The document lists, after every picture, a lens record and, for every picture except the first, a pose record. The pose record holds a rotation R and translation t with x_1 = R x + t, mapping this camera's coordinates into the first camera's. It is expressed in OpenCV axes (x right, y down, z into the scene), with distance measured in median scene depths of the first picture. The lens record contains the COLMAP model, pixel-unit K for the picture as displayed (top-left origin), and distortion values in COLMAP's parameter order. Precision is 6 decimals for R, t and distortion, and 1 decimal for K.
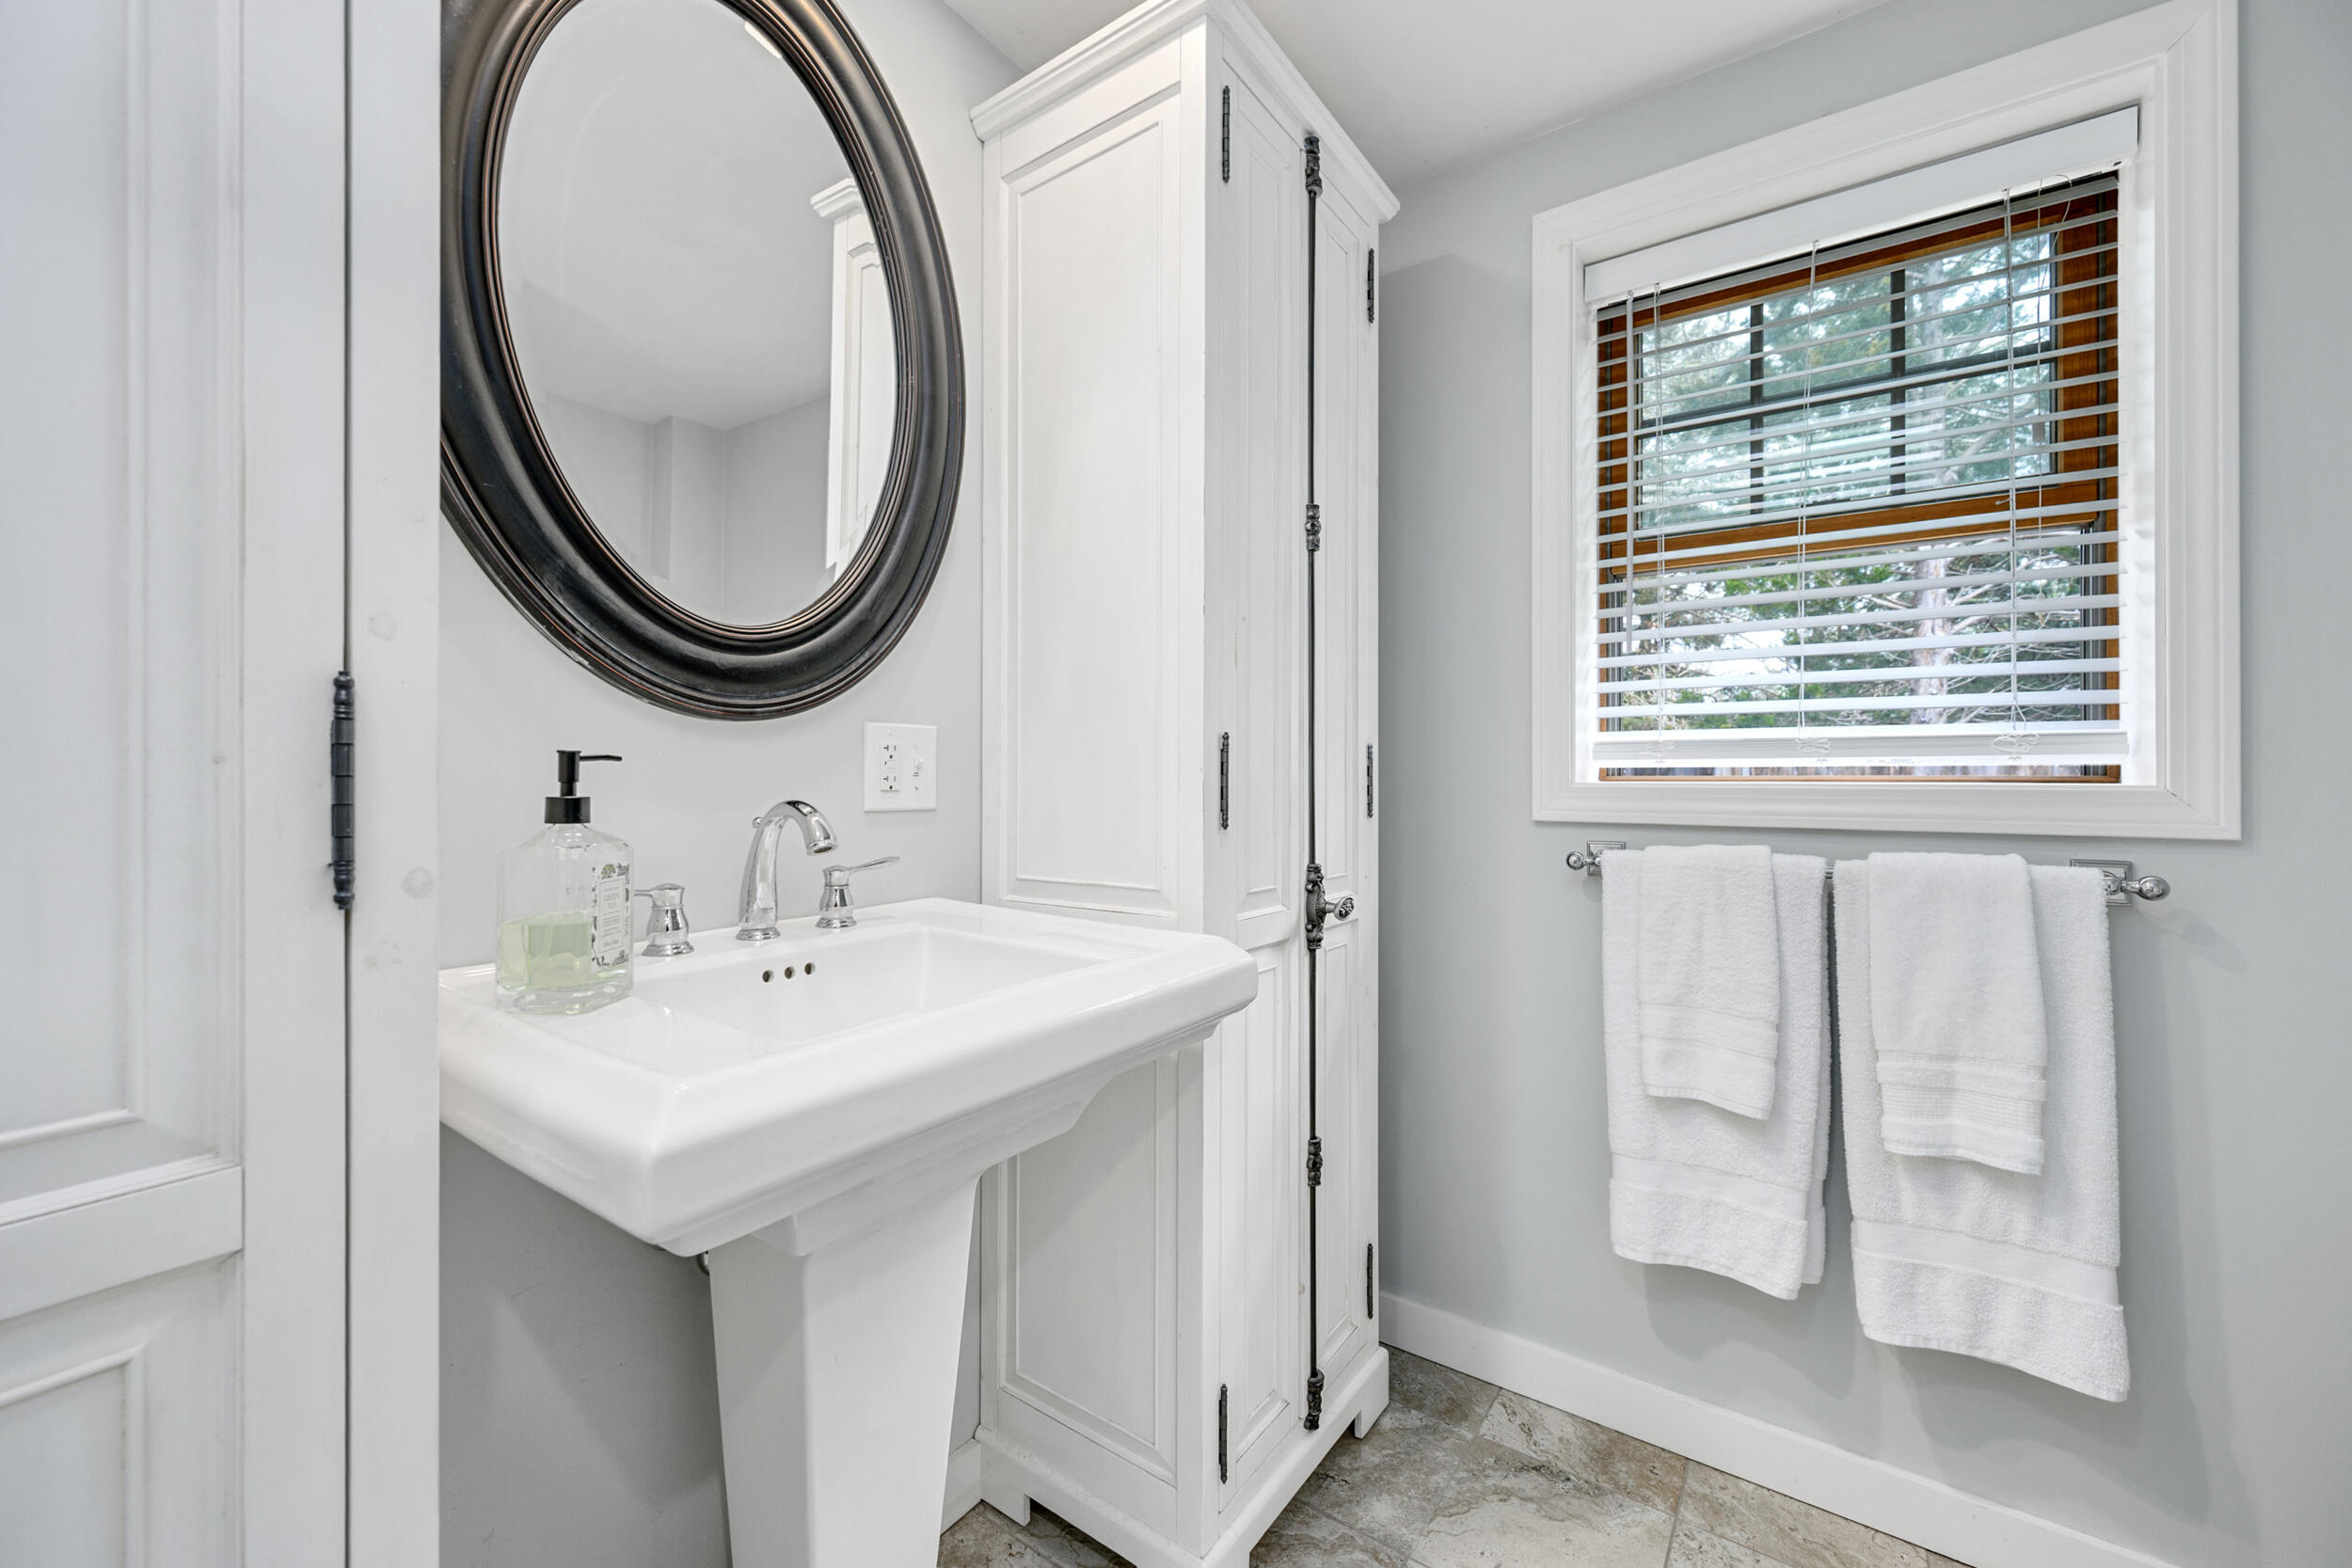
lens RADIAL K [[925.7, 0, 1181.6], [0, 925.7, 772.3], [0, 0, 1]] dist [-0.000948, -0.000100]
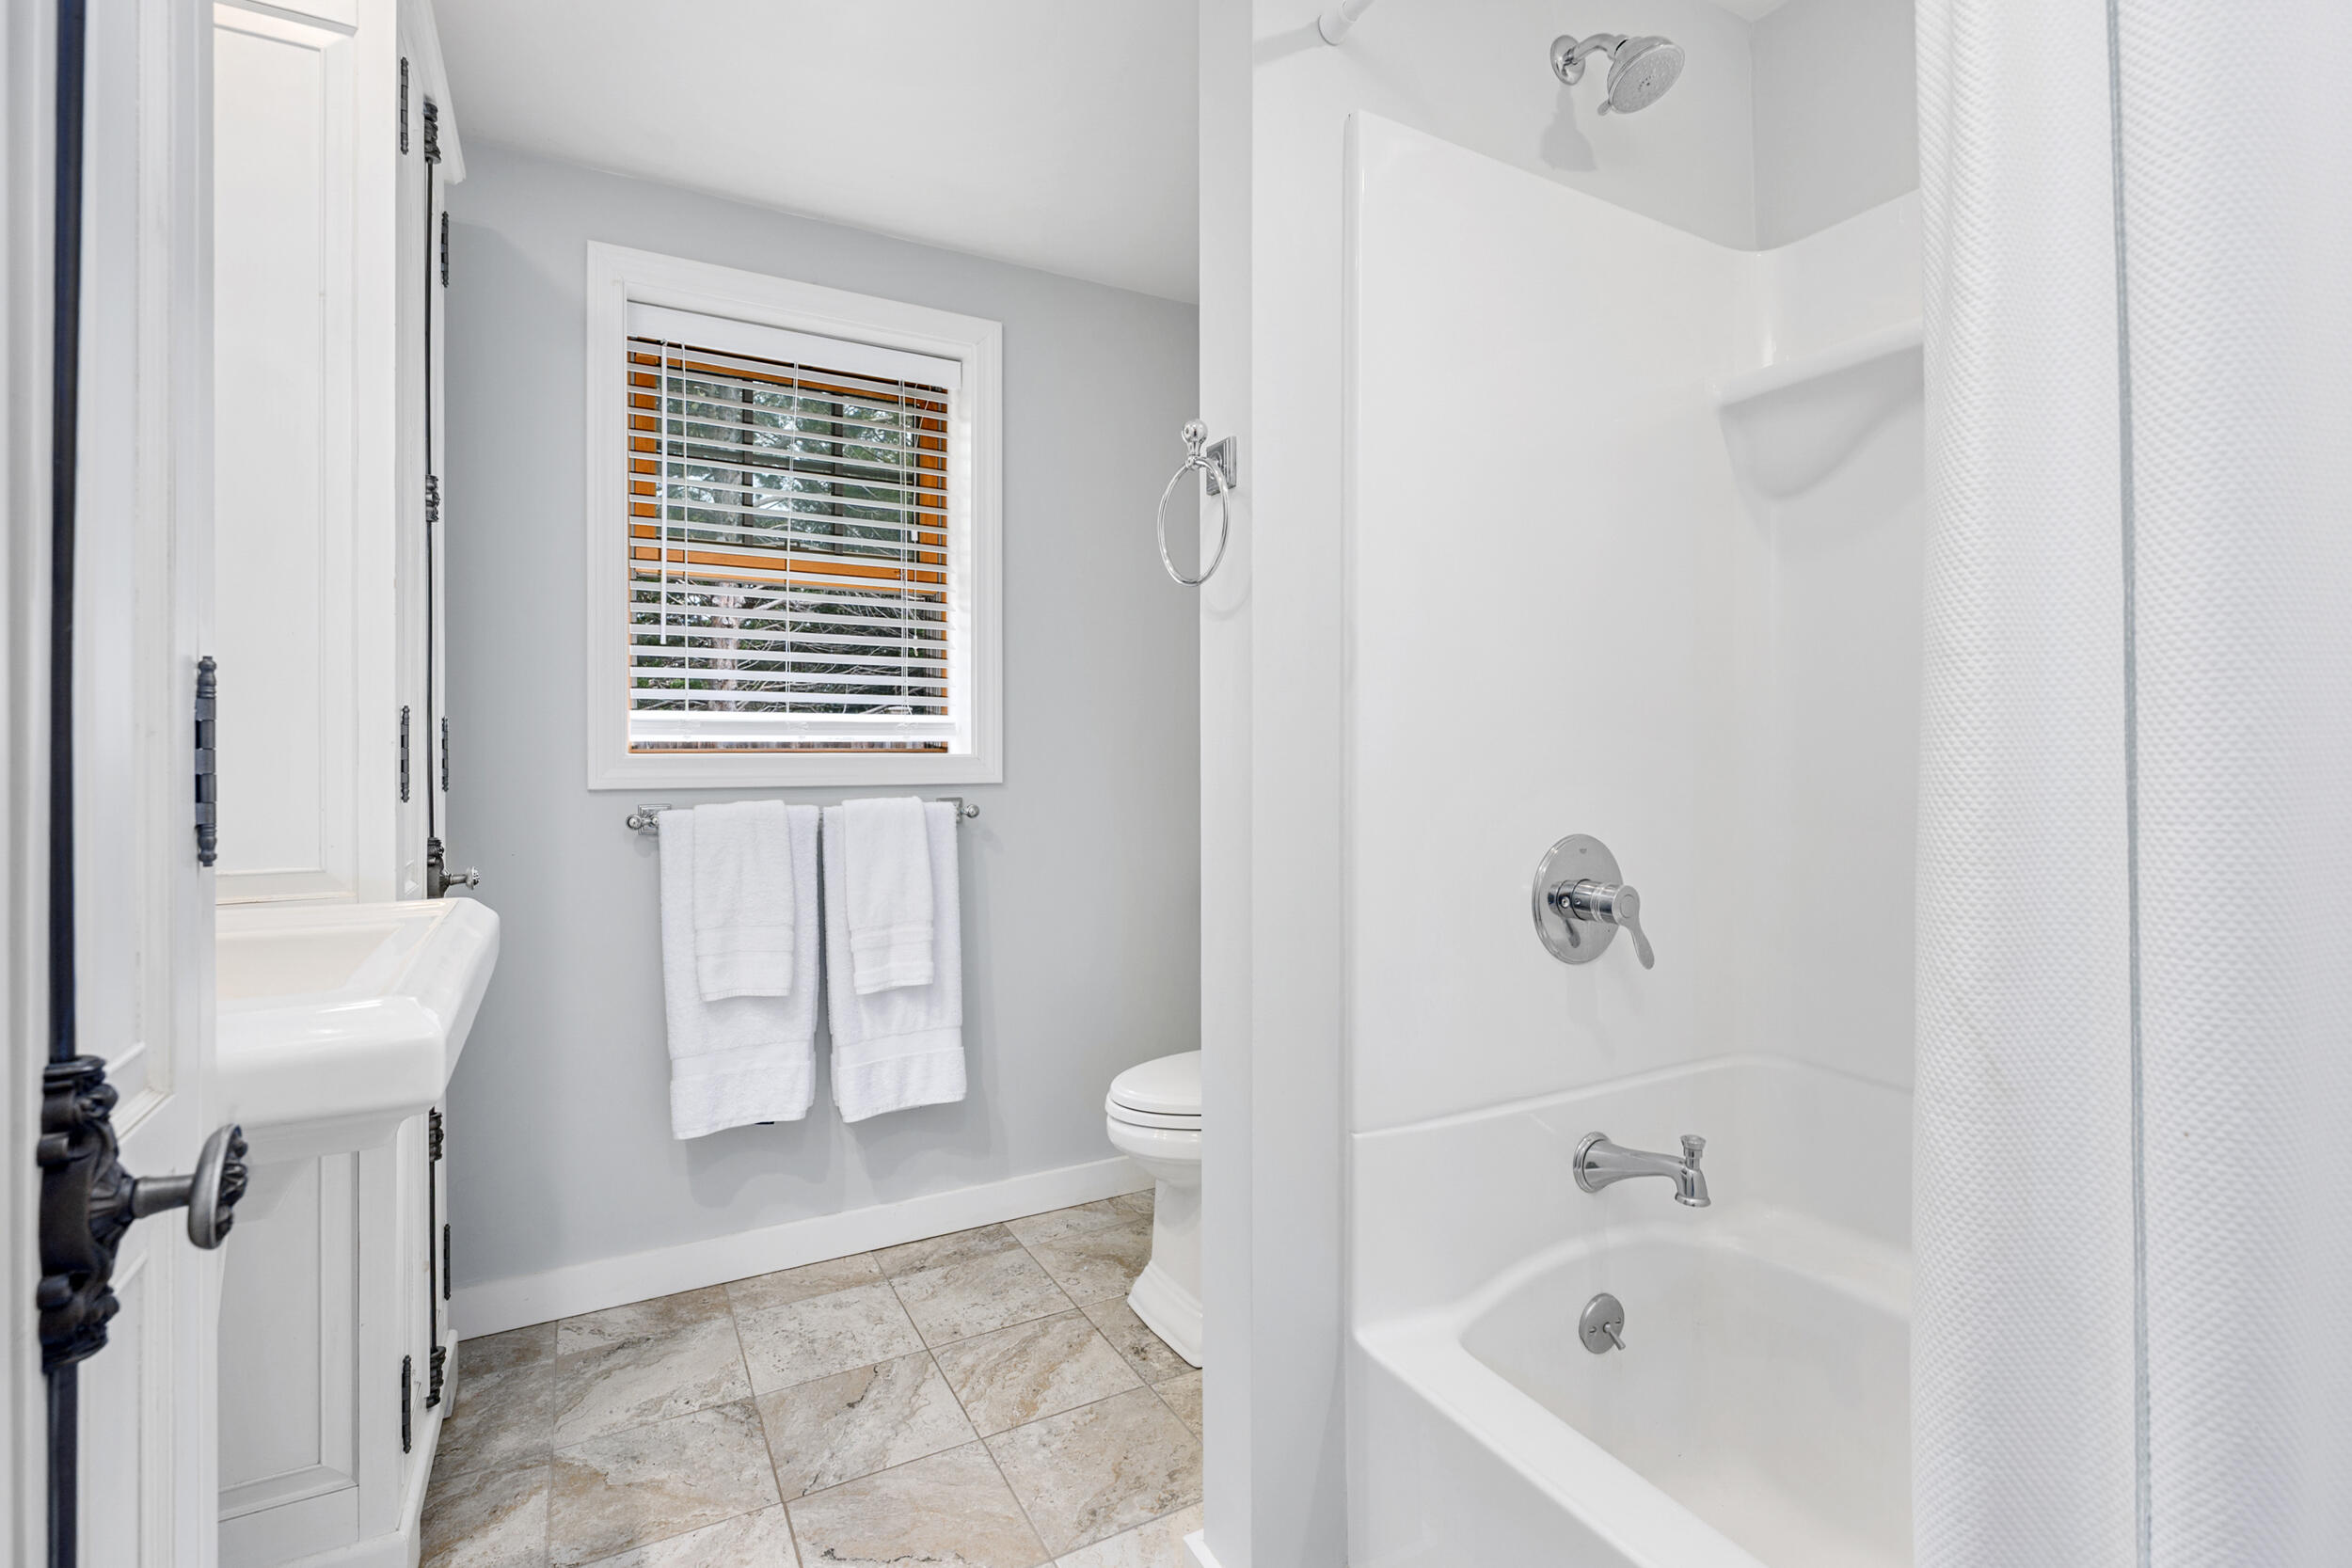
lens RADIAL K [[1080.7, 0, 1181.4], [0, 1080.7, 740.1], [0, 0, 1]] dist [0.000215, 0.000071]
pose [[0.431509, 0.006332, 0.902086, -0.569073], [-0.001609, 0.999979, -0.006249, 0.000137], [-0.902107, 0.001245, 0.431510, -0.230495]]
